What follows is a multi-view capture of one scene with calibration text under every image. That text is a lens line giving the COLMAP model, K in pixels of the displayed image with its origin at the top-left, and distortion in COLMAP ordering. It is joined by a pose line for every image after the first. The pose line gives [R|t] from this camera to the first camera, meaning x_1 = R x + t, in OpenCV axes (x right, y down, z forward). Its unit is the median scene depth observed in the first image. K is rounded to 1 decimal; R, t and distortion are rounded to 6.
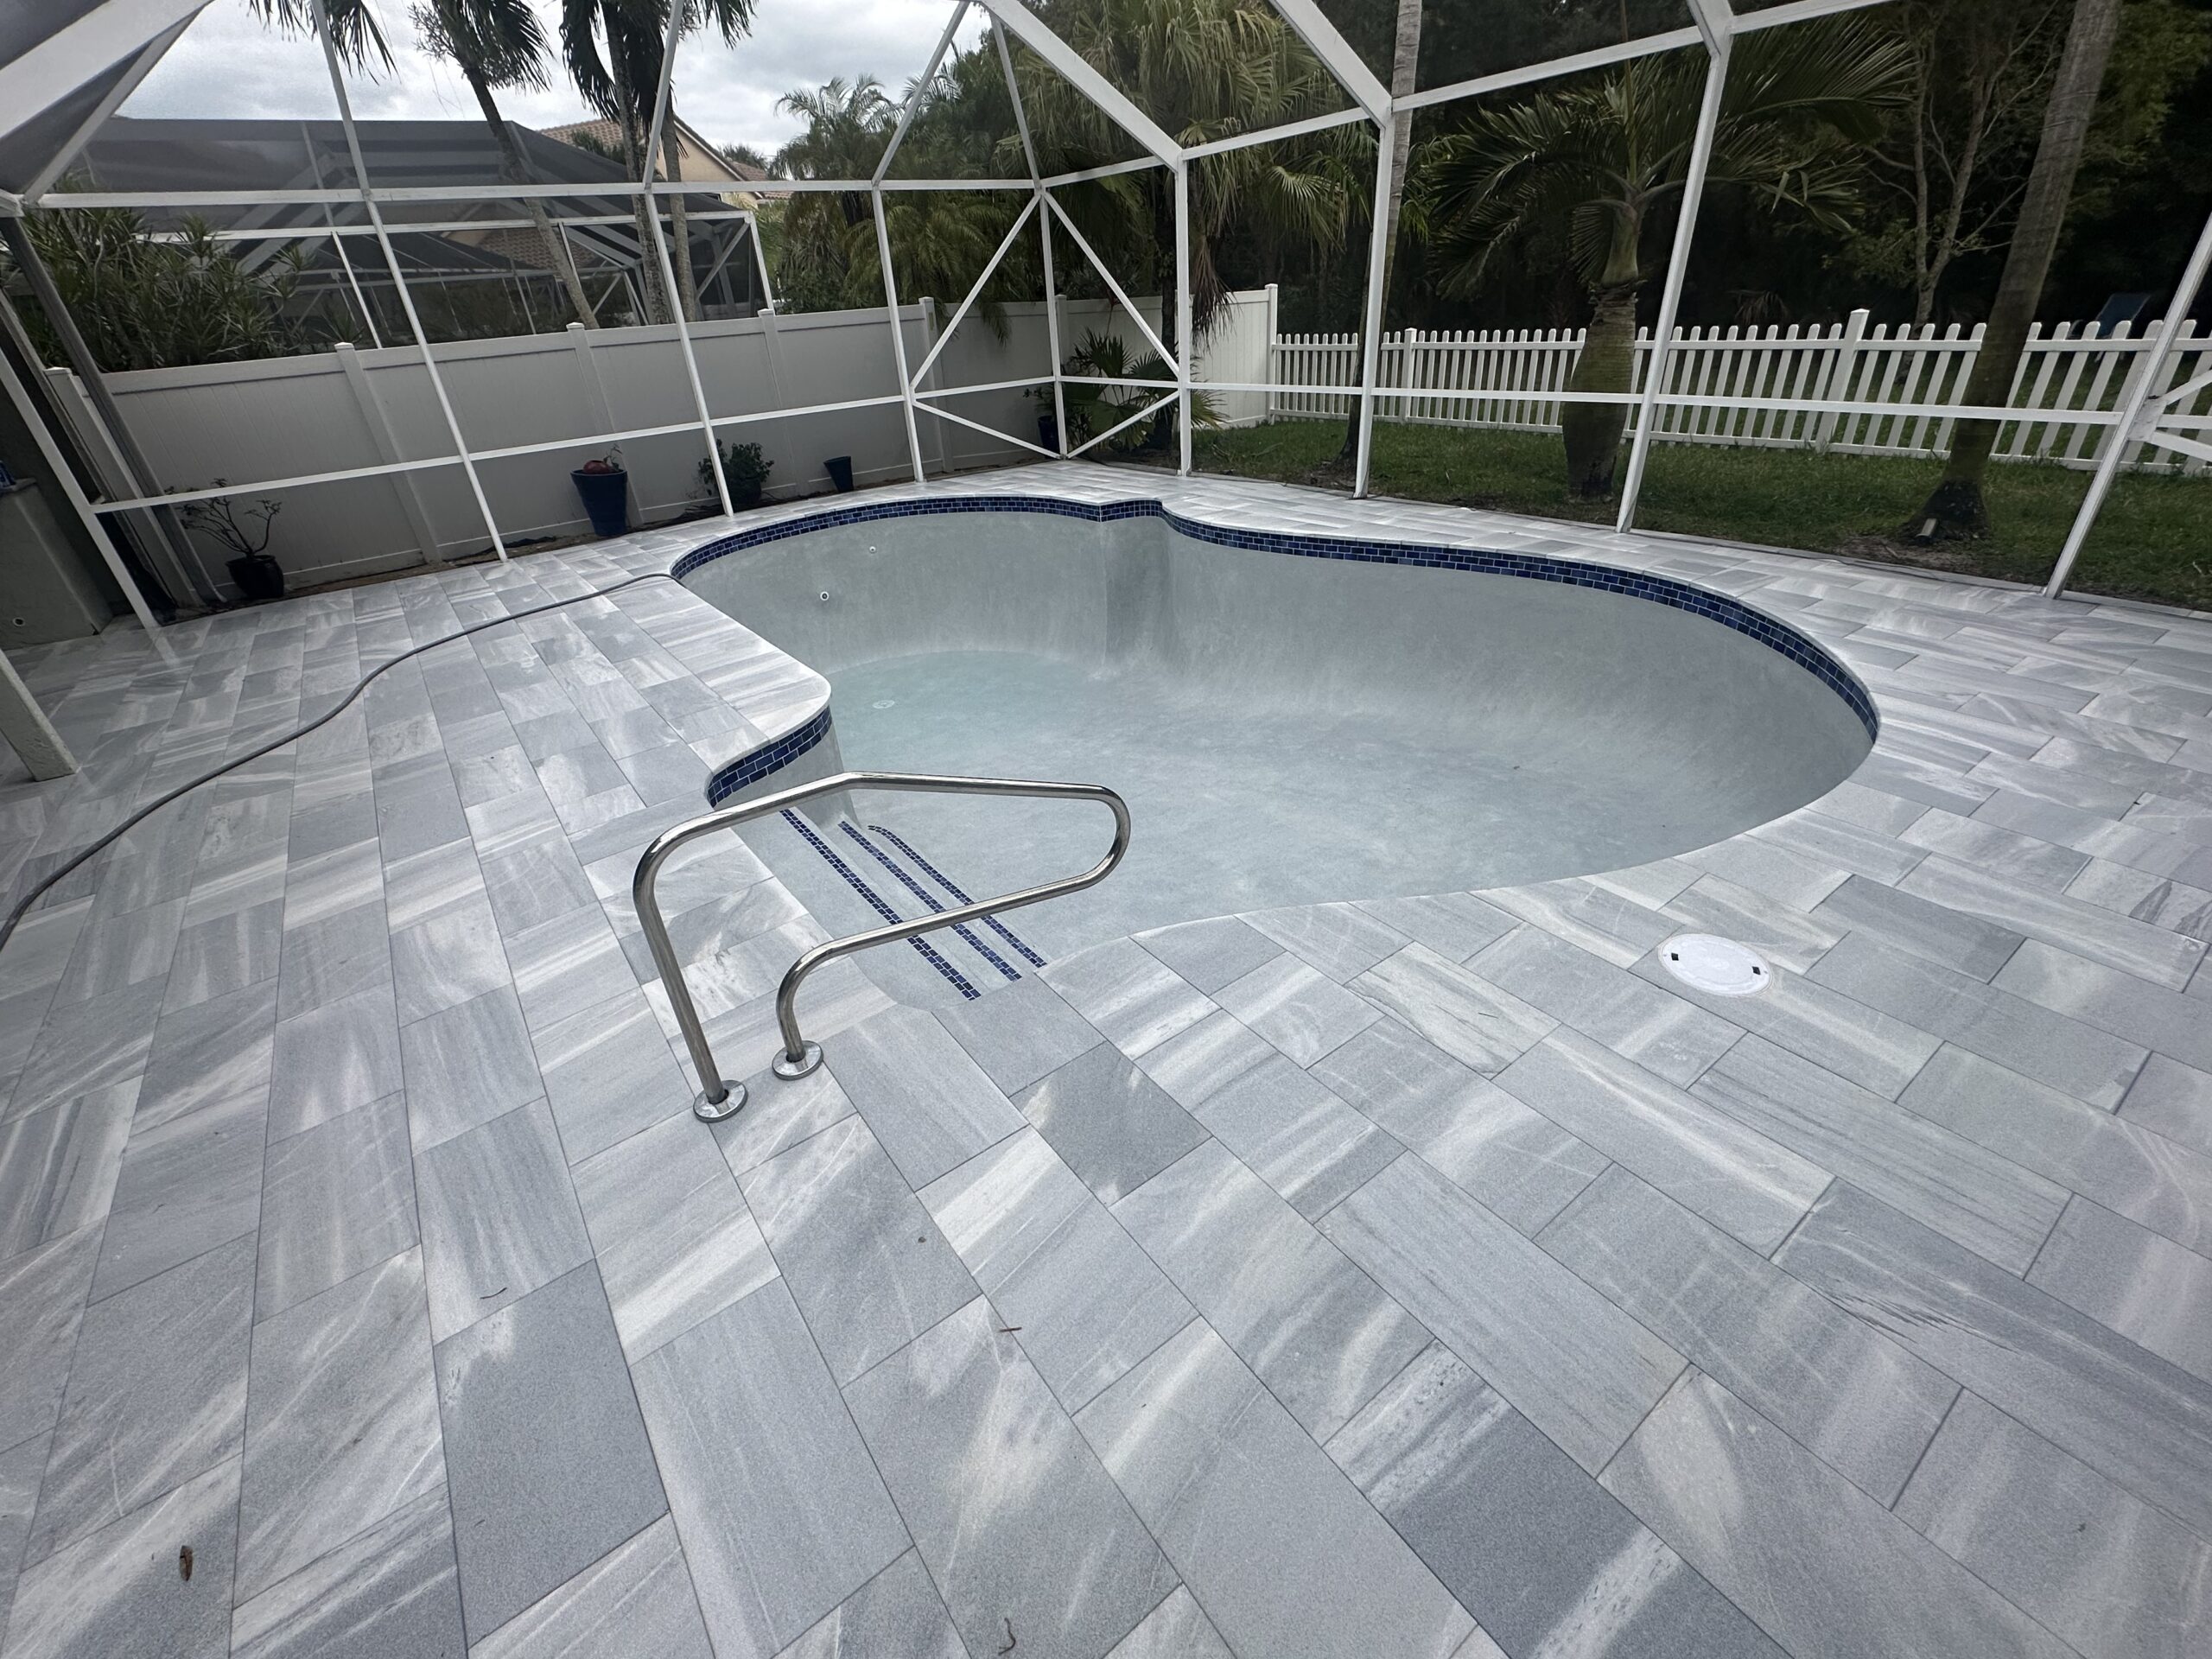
lens RADIAL K [[951.1, 0, 1105.9], [0, 951.1, 831.4], [0, 0, 1]] dist [-0.001750, -0.000100]
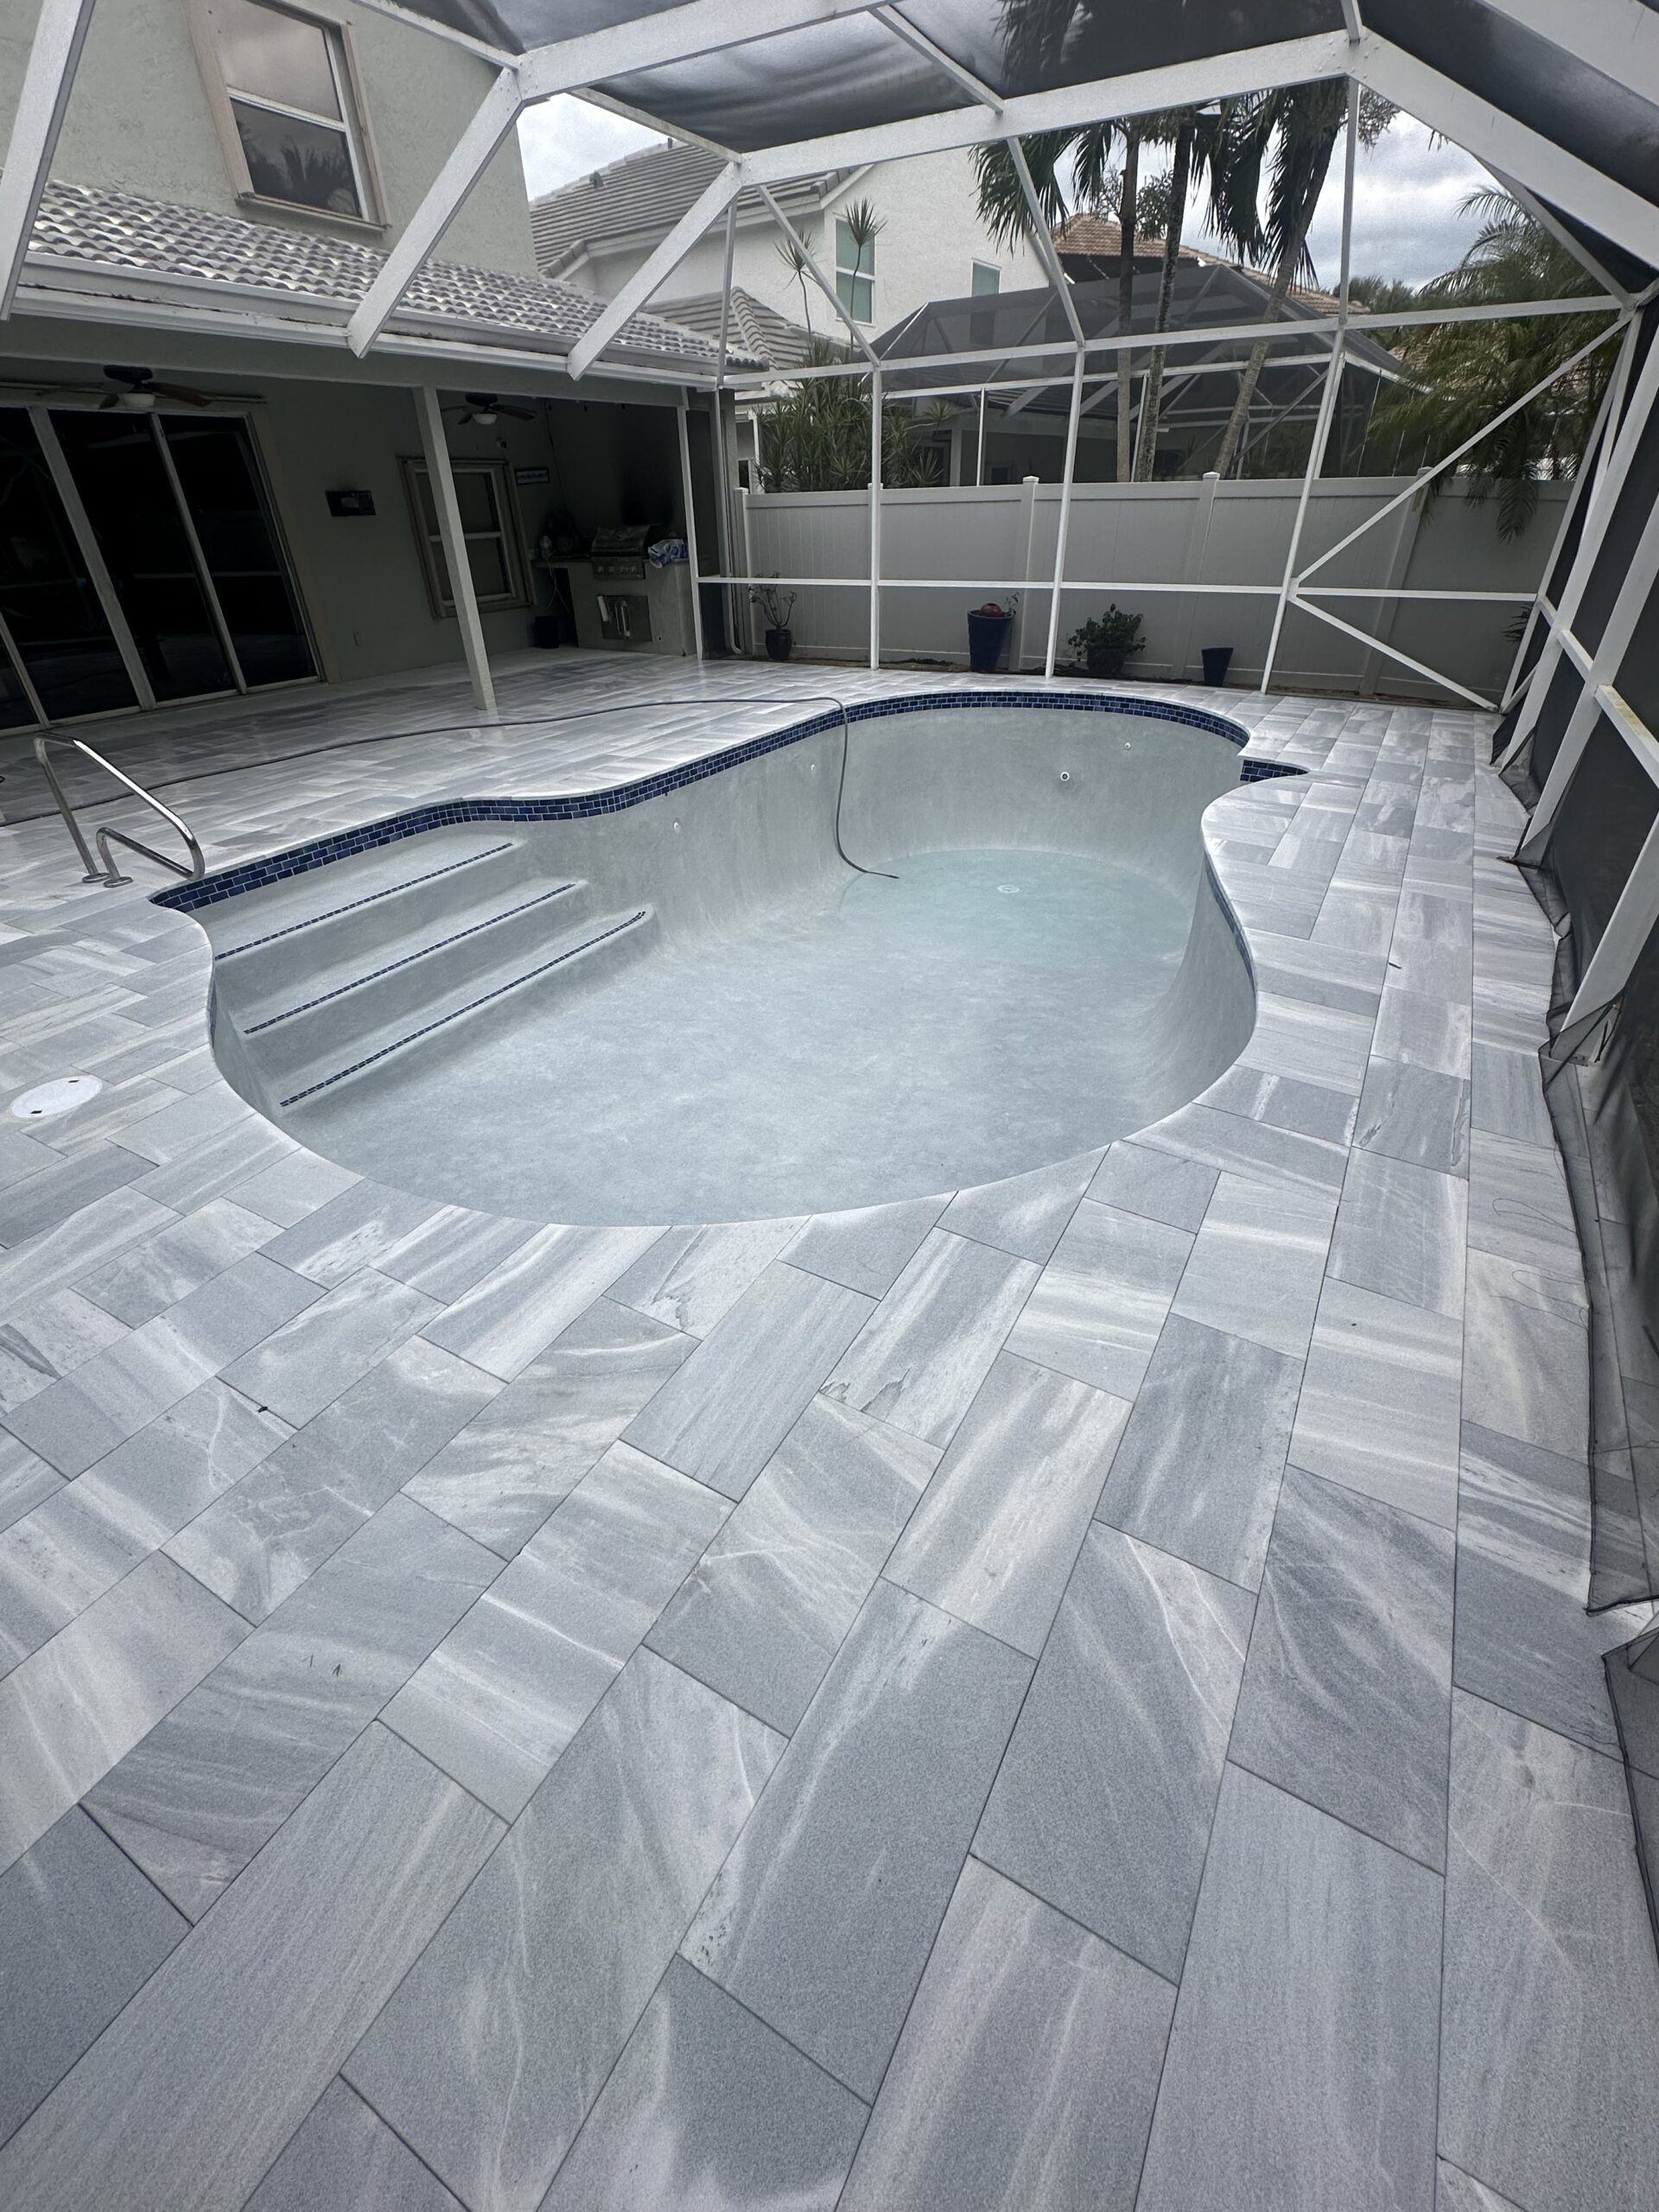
lens RADIAL K [[951.1, 0, 830.2], [0, 951.1, 1107.1], [0, 0, 1]] dist [-0.001750, -0.000100]
pose [[0.407623, 0.546445, -0.731602, 0.934721], [-0.461433, 0.814630, 0.351365, -0.357789], [0.787987, 0.194361, 0.584210, 0.509328]]
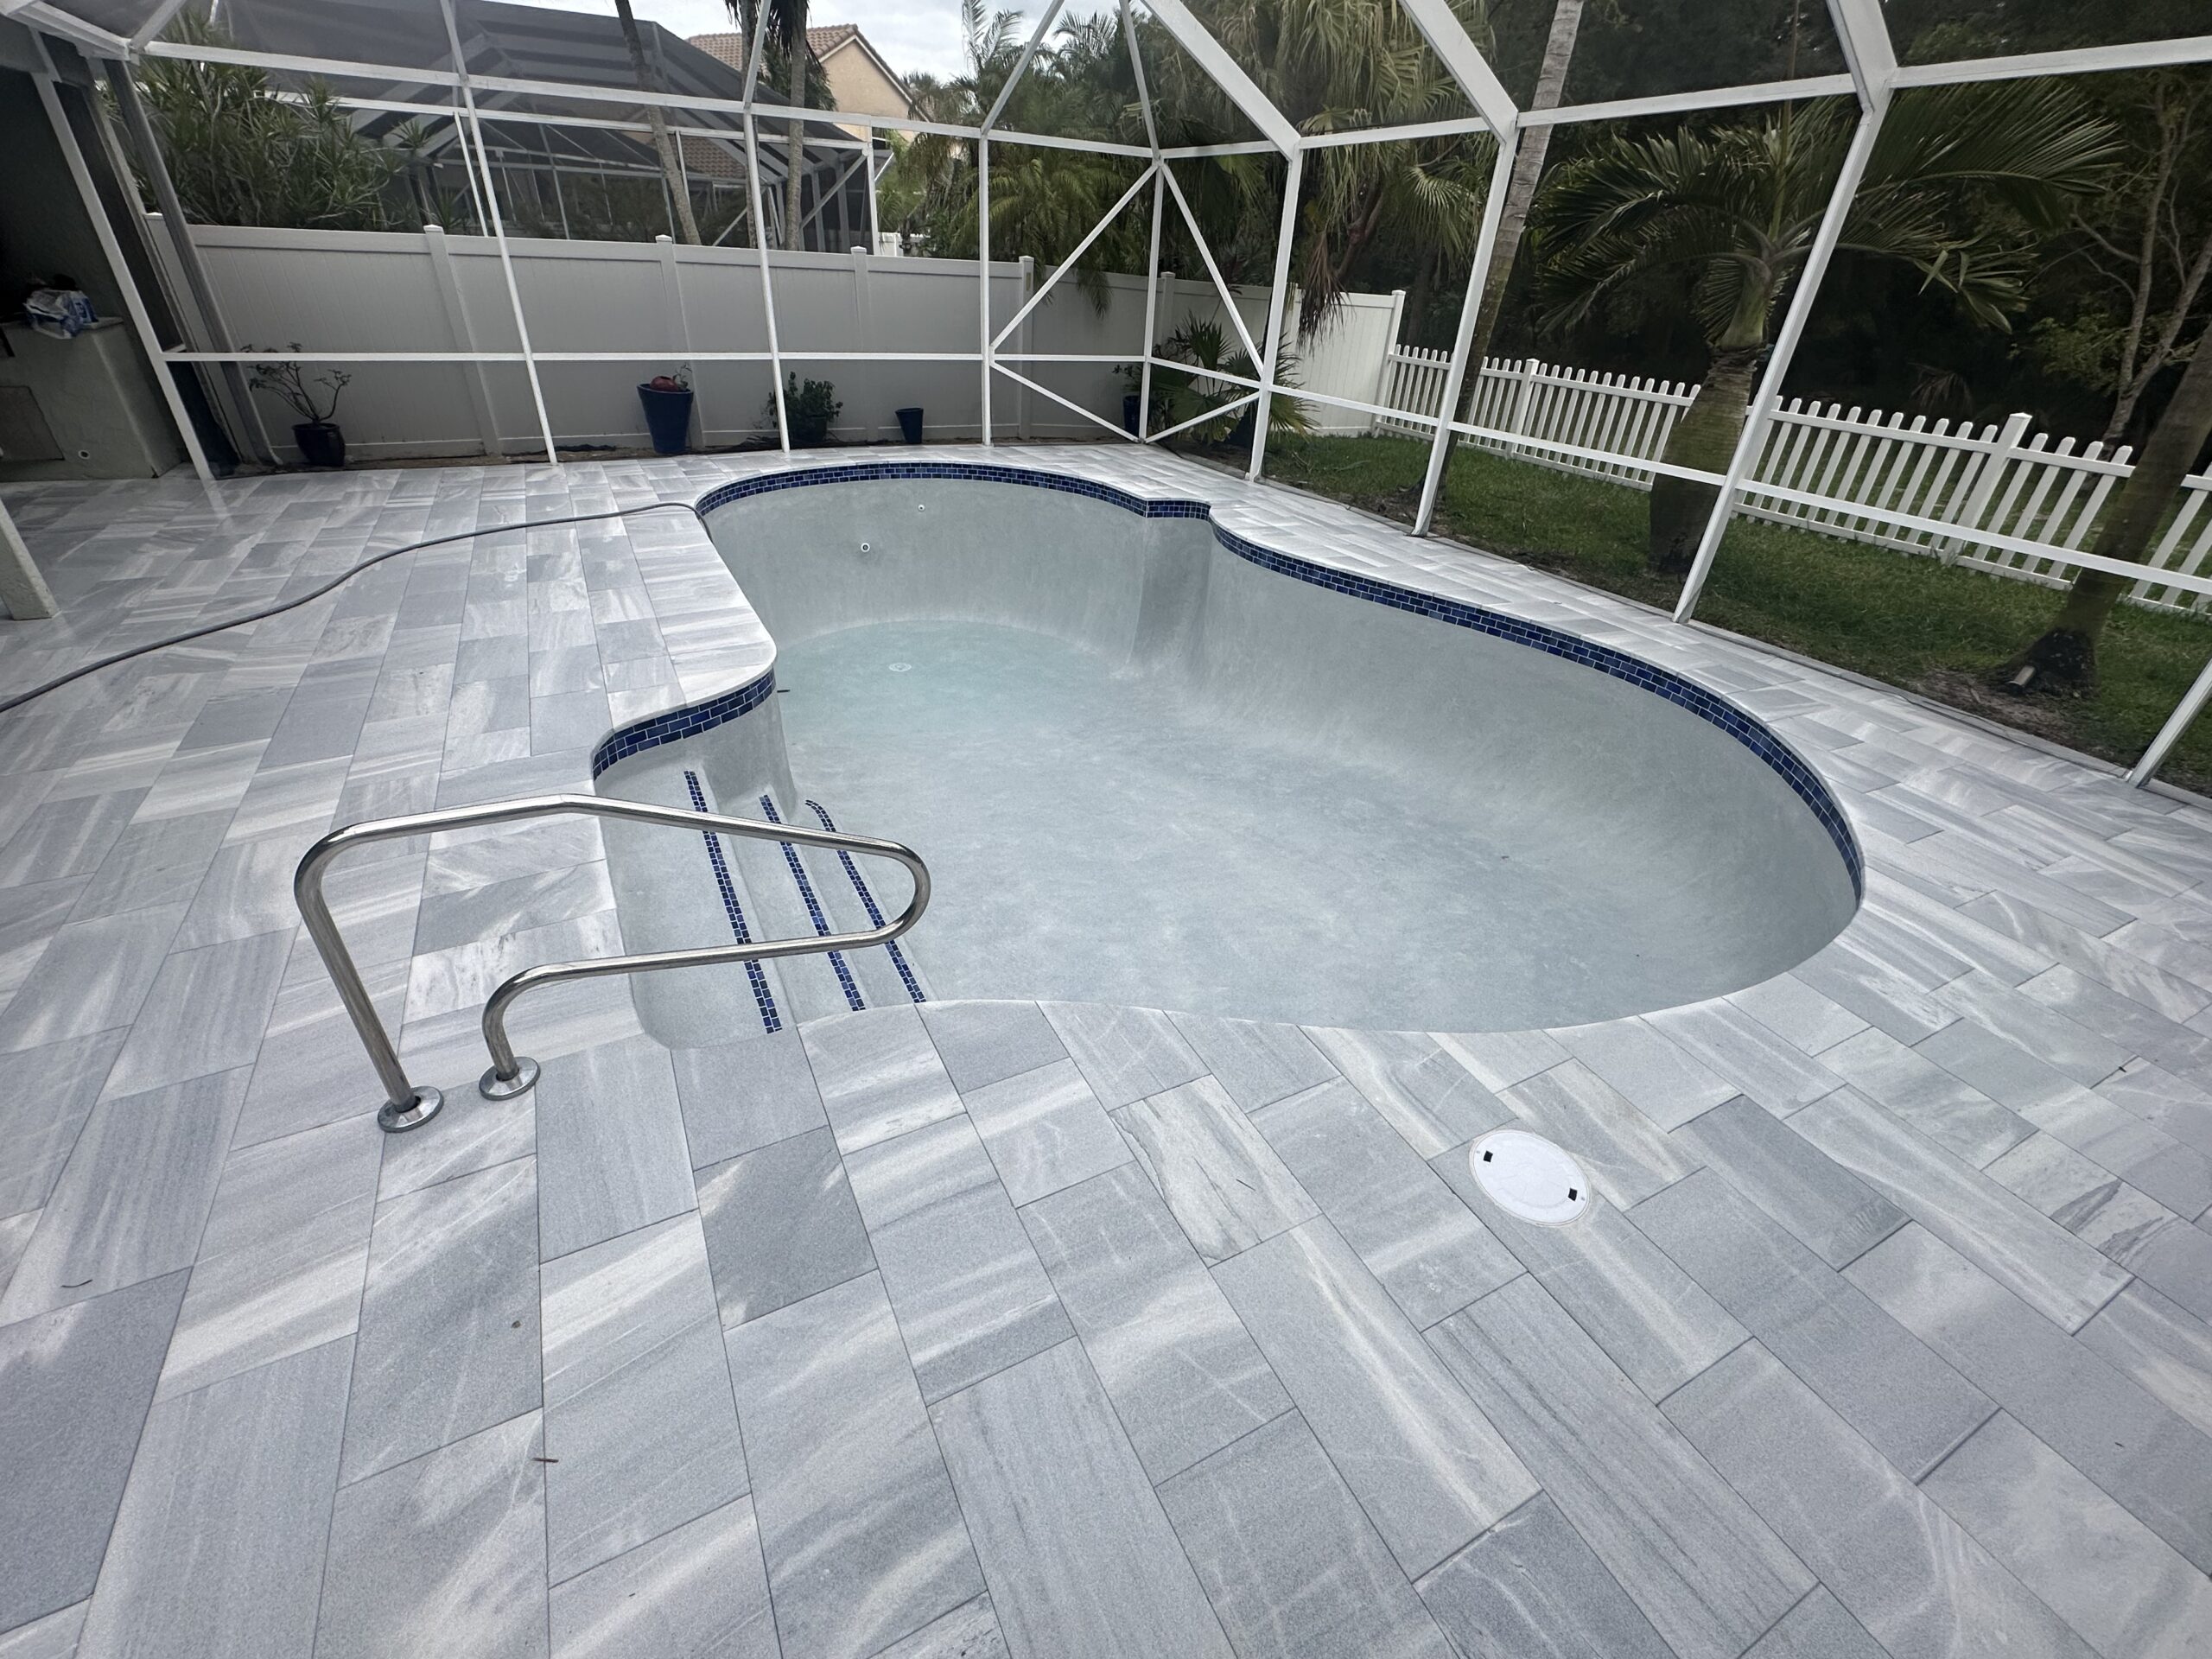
lens RADIAL K [[951.1, 0, 1107.1], [0, 951.1, 831.8], [0, 0, 1]] dist [-0.001750, -0.000100]
pose [[0.981423, 0.178443, -0.070473, 0.127235], [-0.176468, 0.983740, 0.033379, -0.061391], [0.075283, -0.020323, 0.996955, 0.053944]]
